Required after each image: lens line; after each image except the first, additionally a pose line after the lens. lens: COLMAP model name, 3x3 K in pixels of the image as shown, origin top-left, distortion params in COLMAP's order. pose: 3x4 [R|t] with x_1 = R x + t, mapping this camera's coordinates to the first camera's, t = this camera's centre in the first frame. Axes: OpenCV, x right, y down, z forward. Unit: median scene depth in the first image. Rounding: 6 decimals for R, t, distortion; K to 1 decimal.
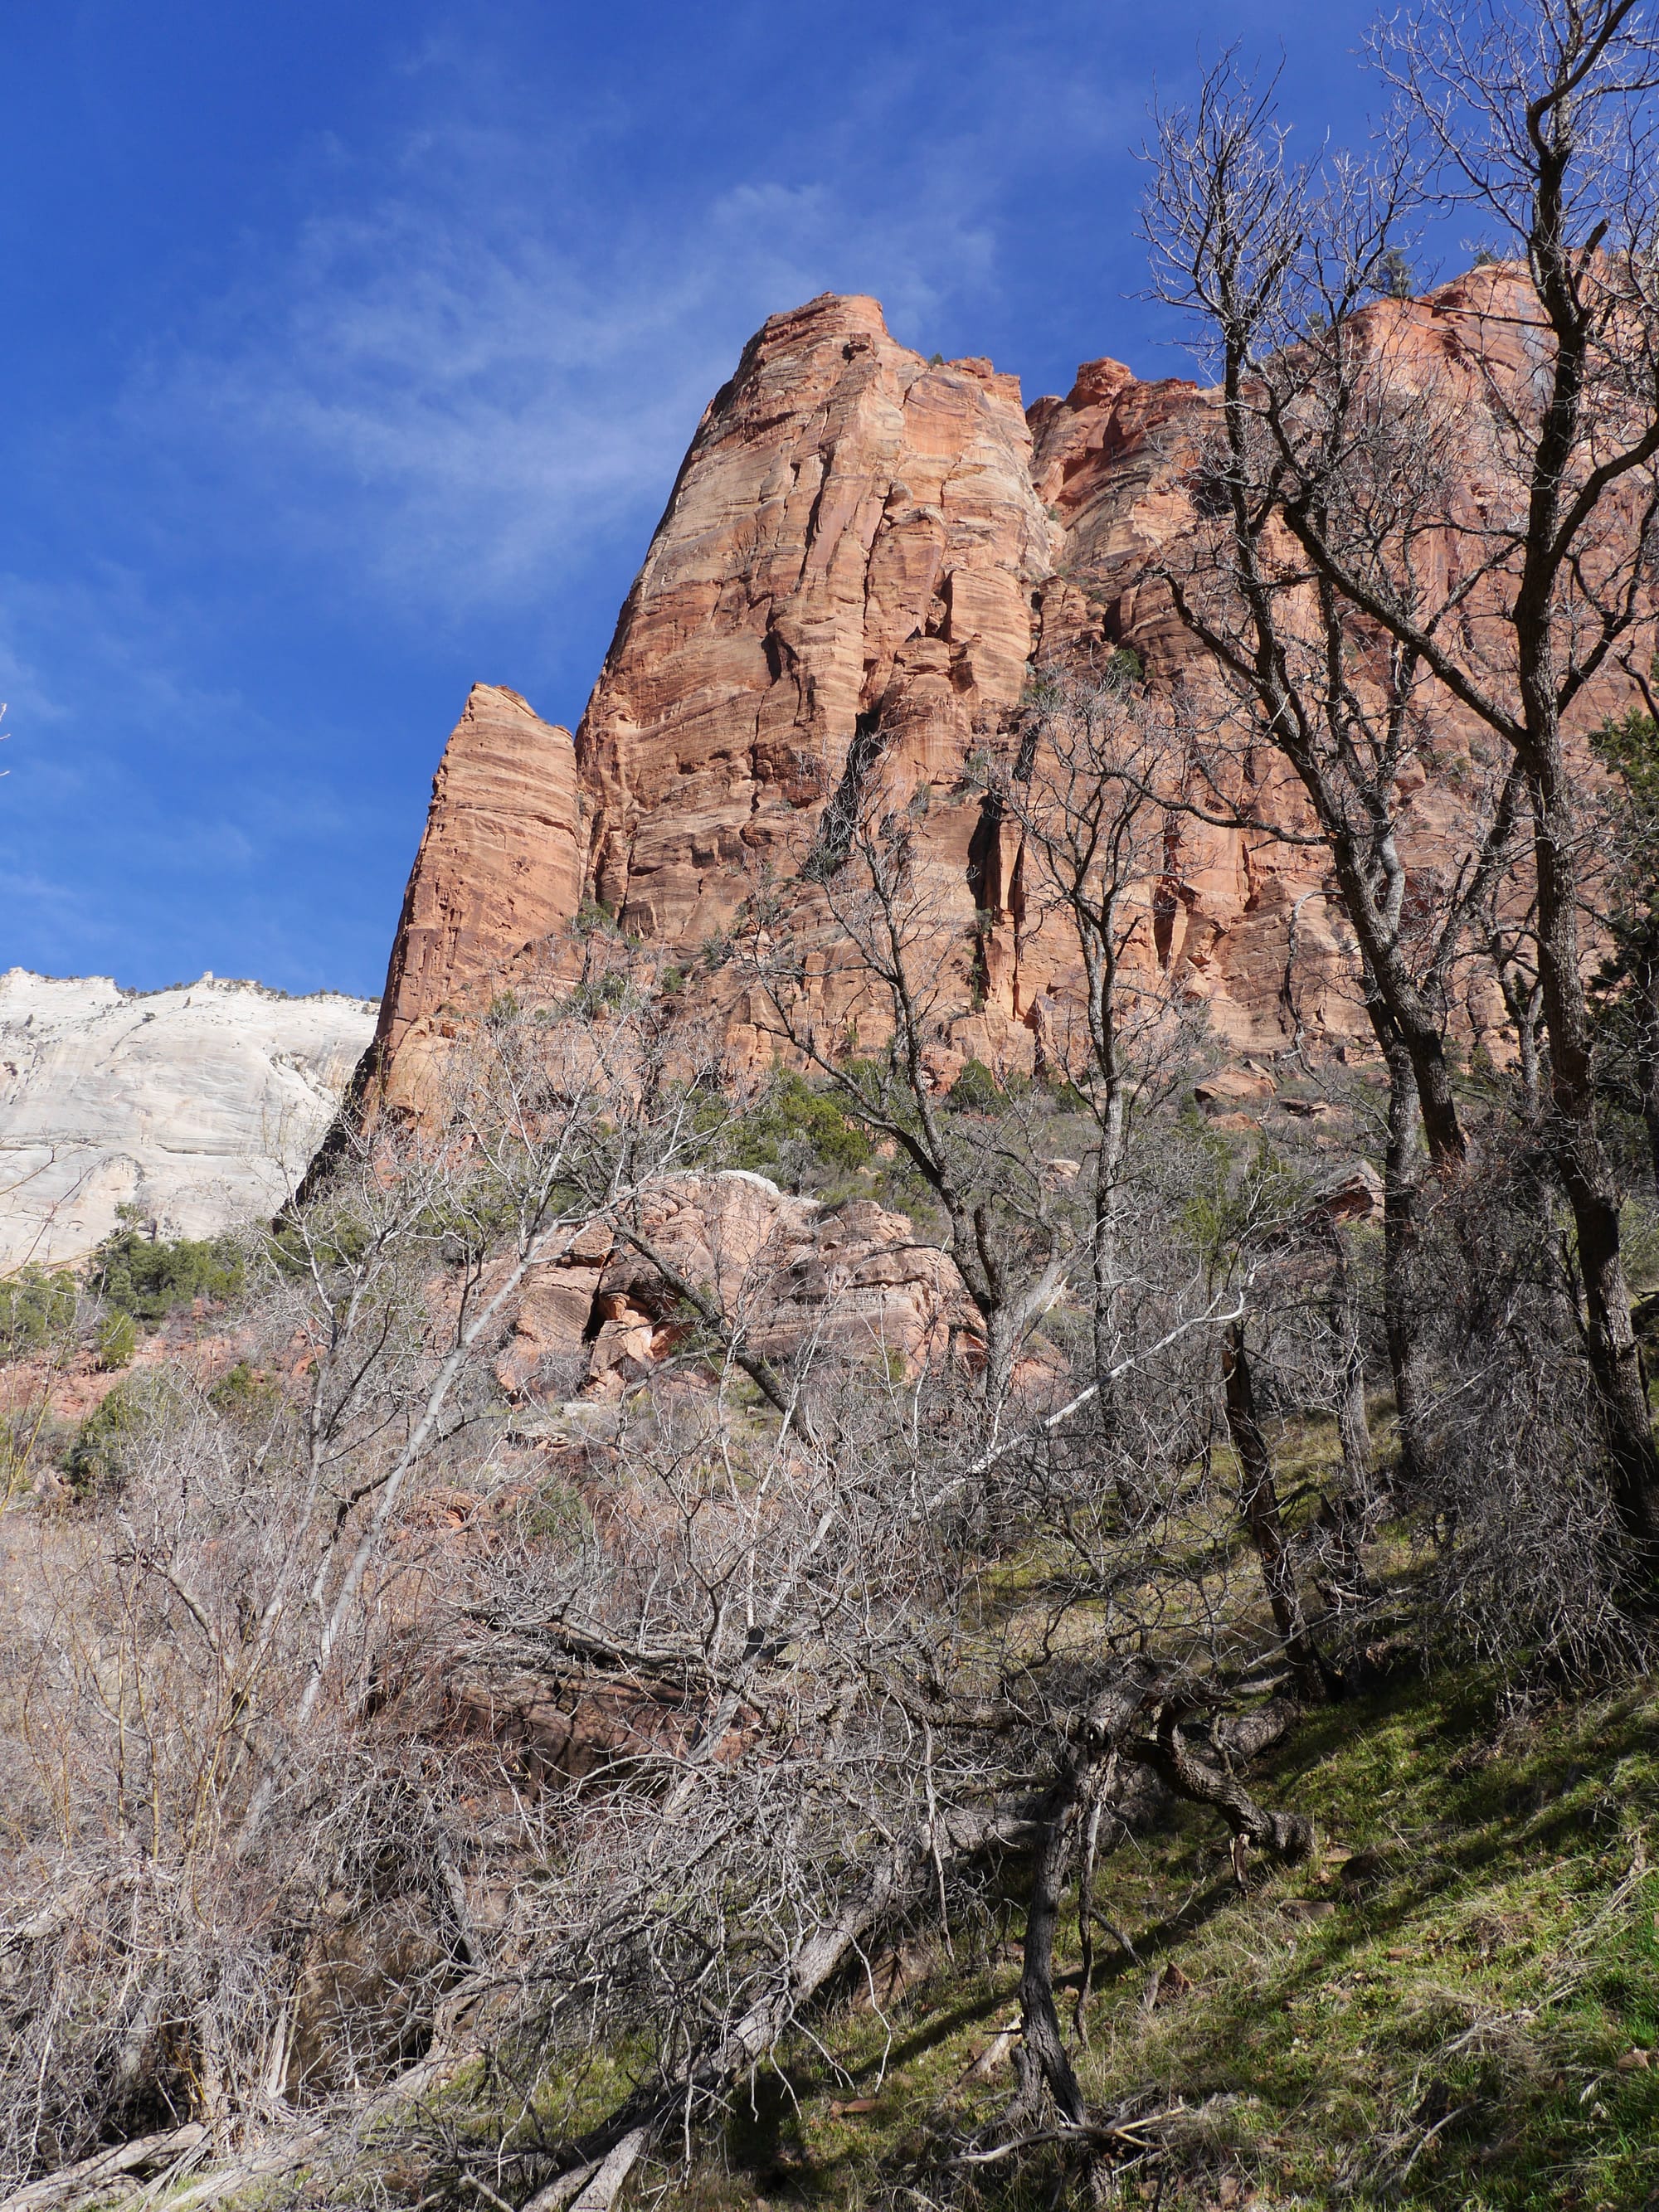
lens RADIAL K [[1875.5, 0, 828.1], [0, 1875.5, 1110.2], [0, 0, 1]] dist [-0.031785, 0.011352]
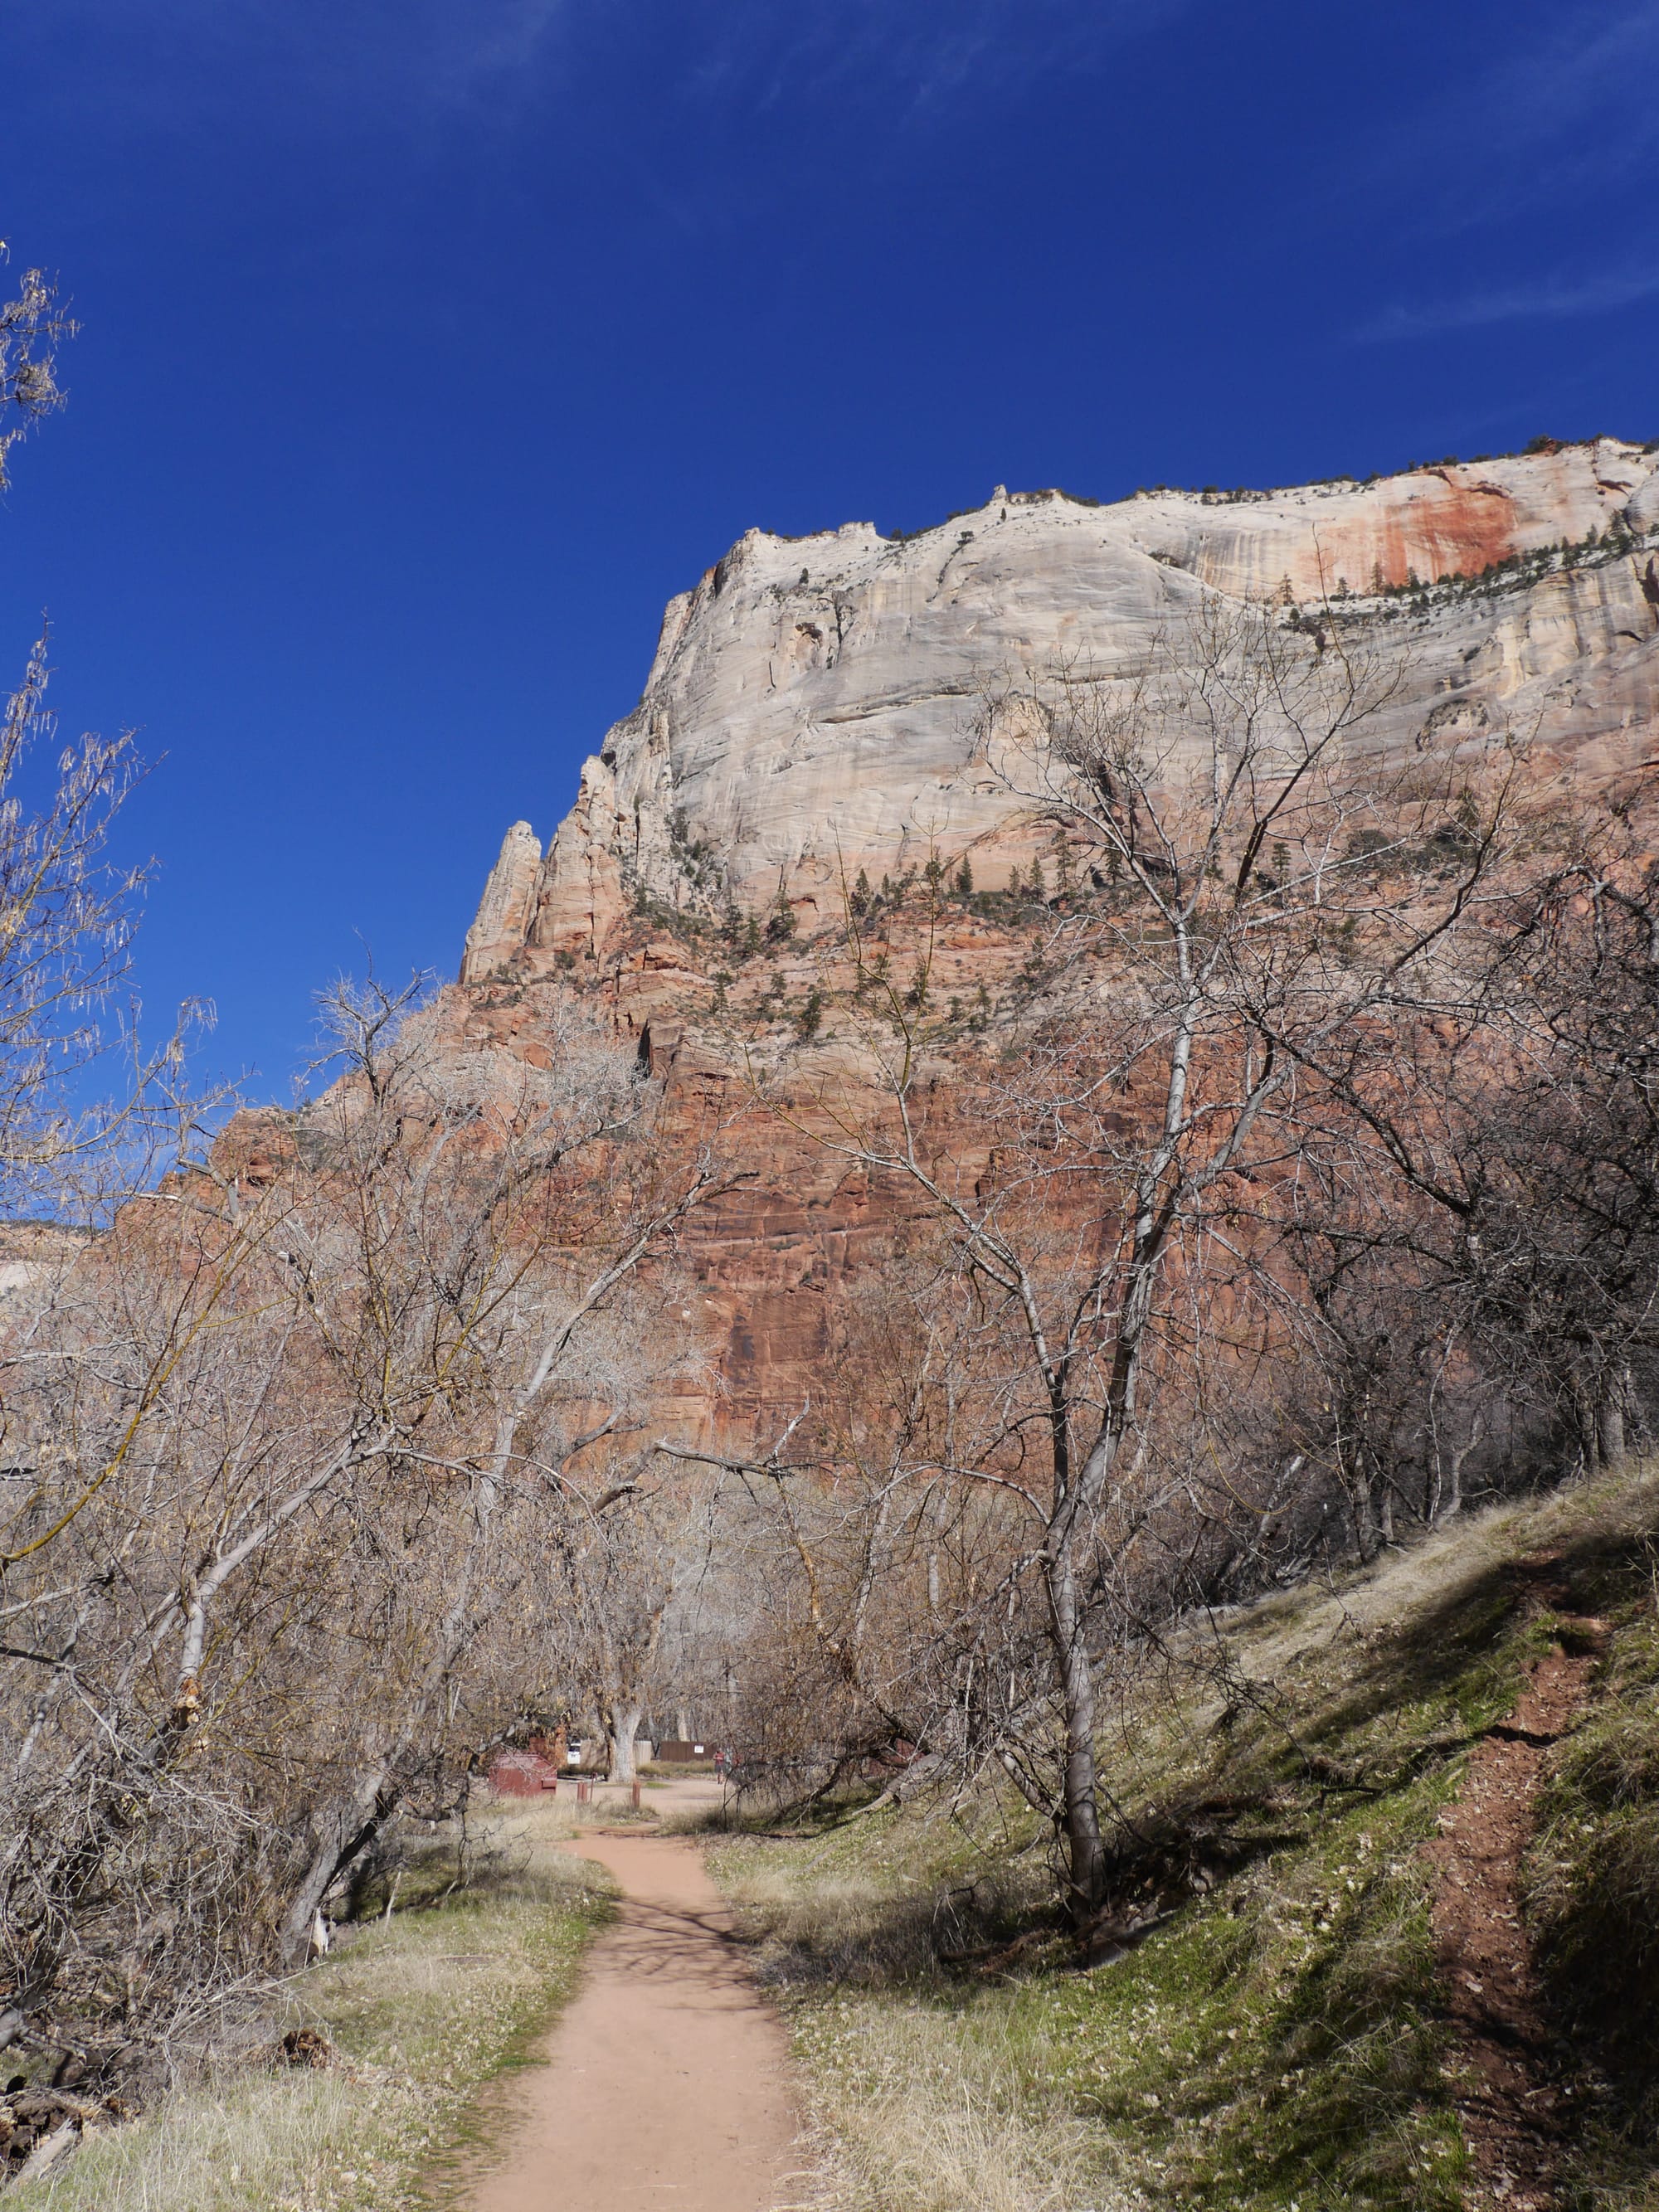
lens RADIAL K [[1875.5, 0, 829.3], [0, 1875.5, 1109.6], [0, 0, 1]] dist [-0.031785, 0.011352]
pose [[0.973089, -0.128025, -0.191593, -1.205060], [0.152851, 0.980823, 0.120921, 0.314004], [0.172438, -0.146952, 0.973997, 0.849429]]
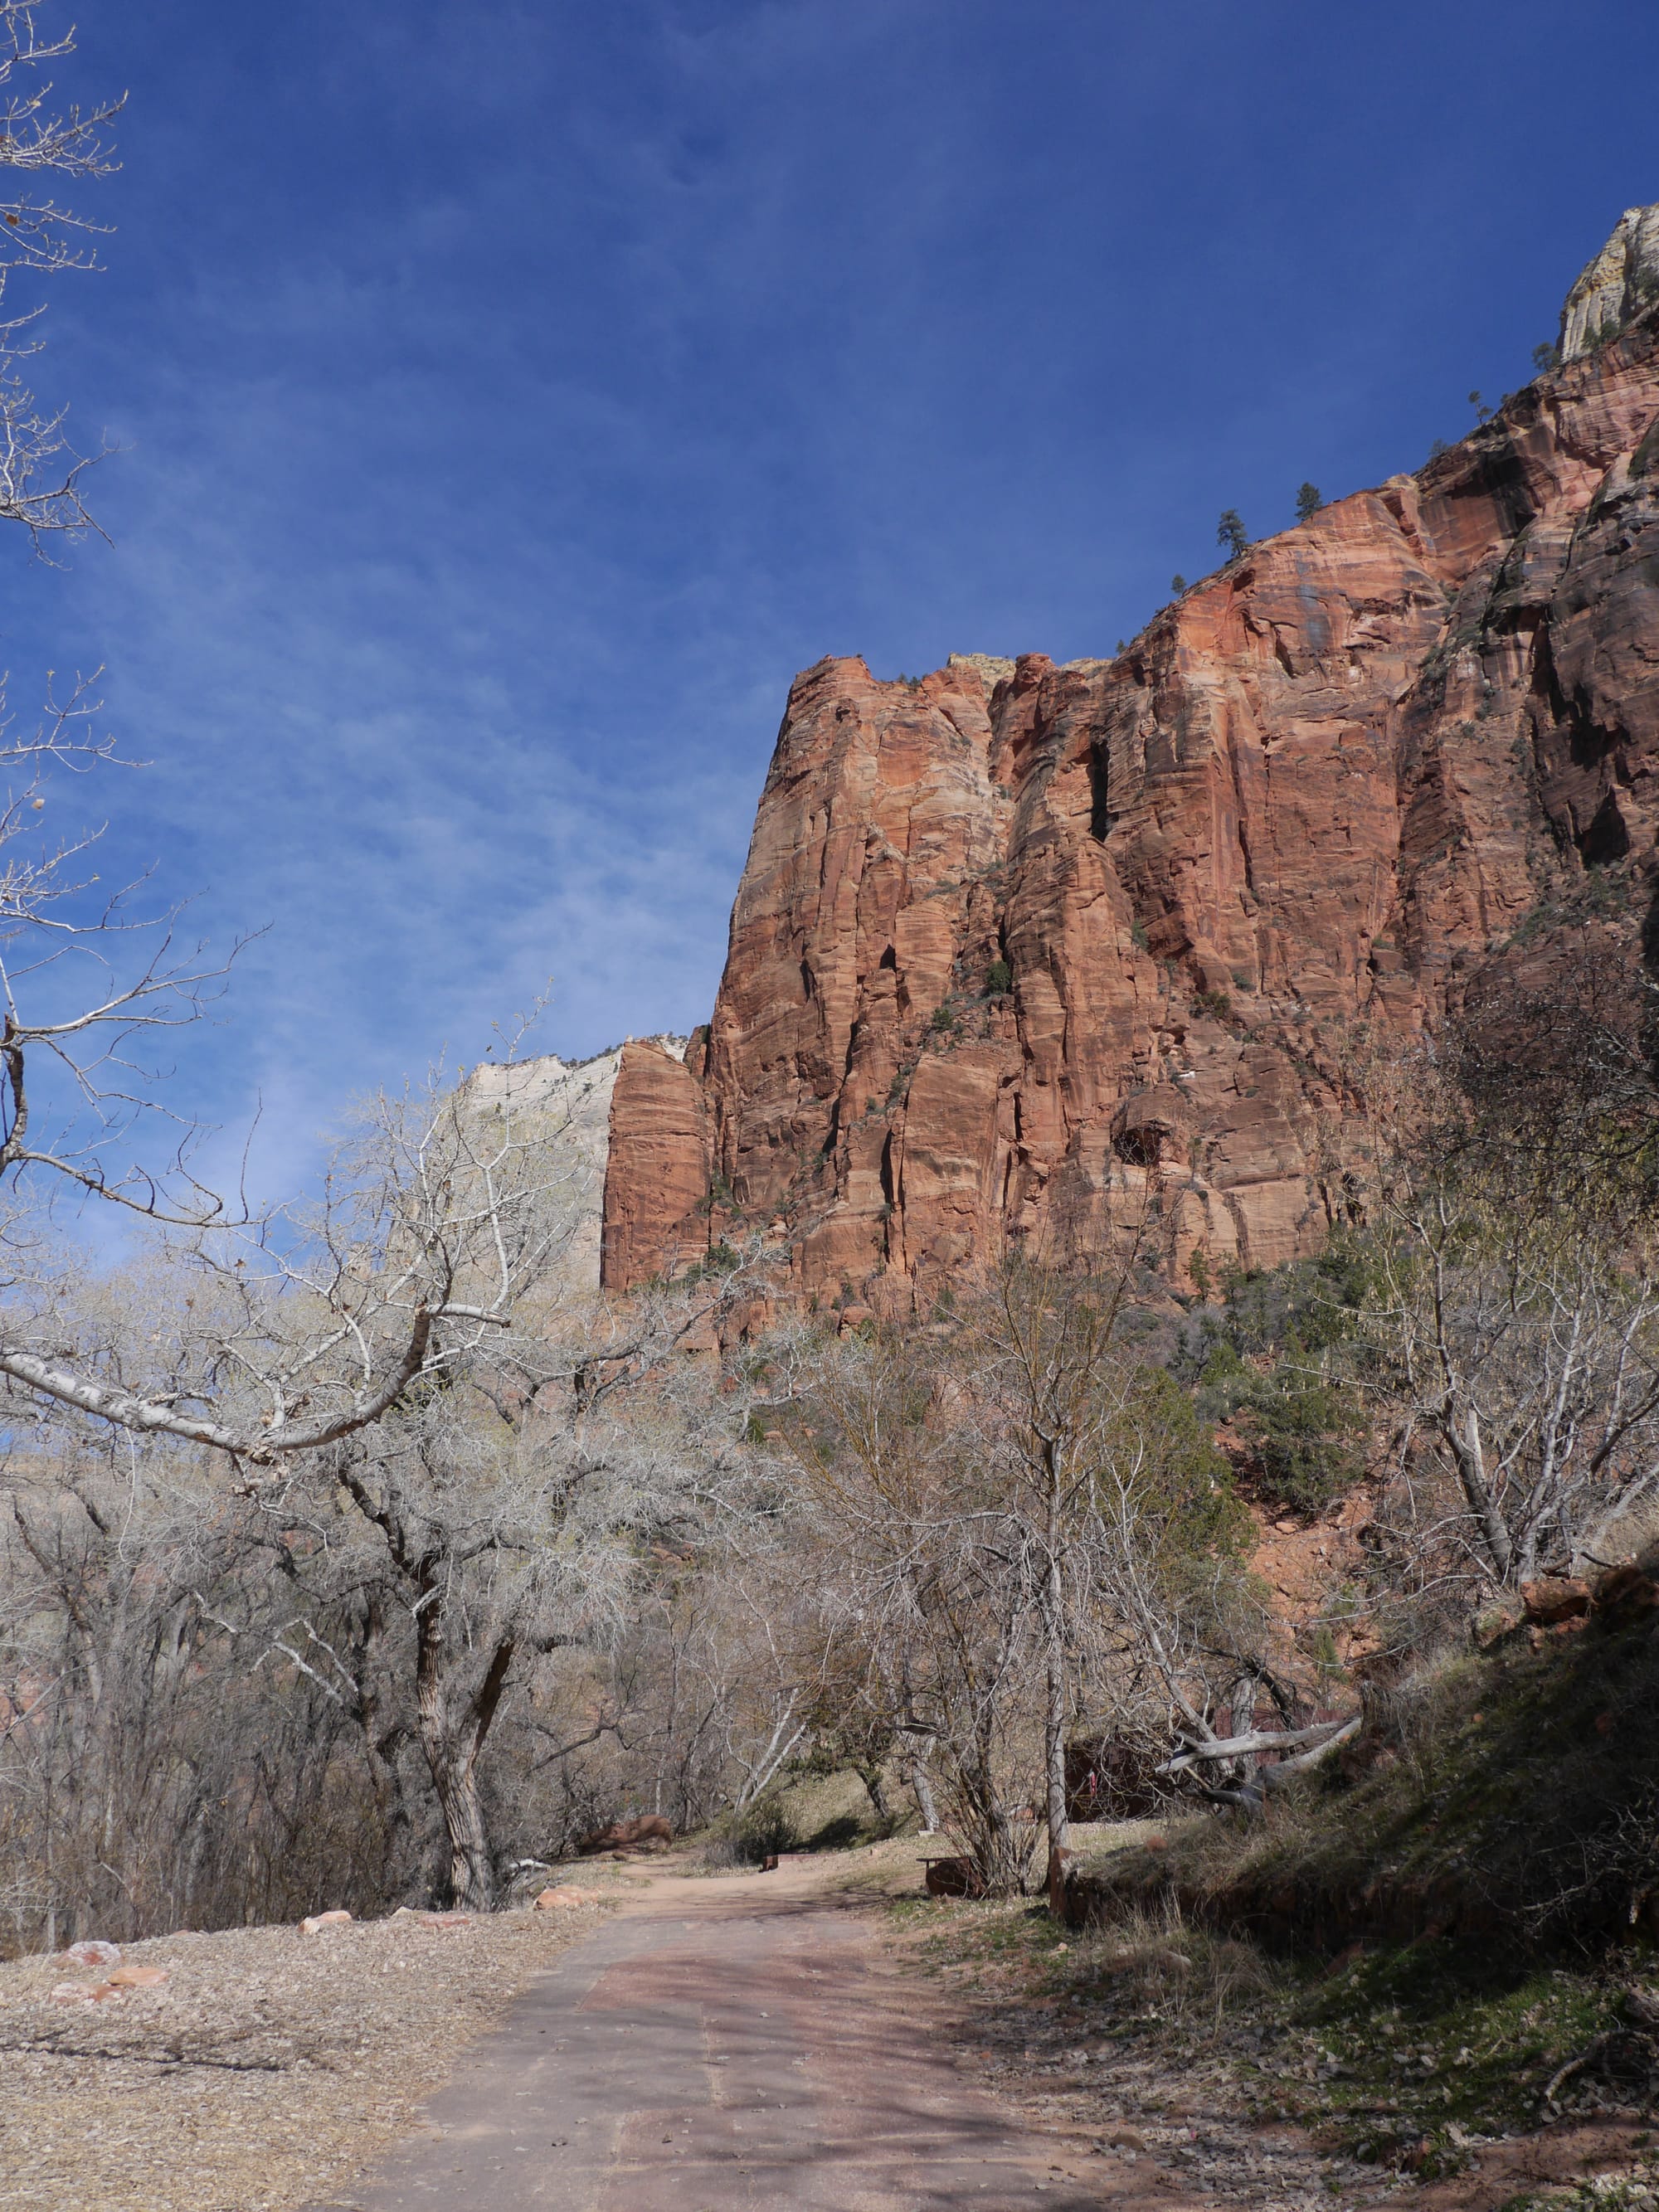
lens RADIAL K [[1875.5, 0, 827.1], [0, 1875.5, 1103.2], [0, 0, 1]] dist [-0.031785, 0.011352]
pose [[0.944896, -0.197561, -0.261038, 0.354424], [0.213344, 0.976410, 0.033278, -0.189435], [0.248305, -0.087135, 0.964755, -0.446464]]
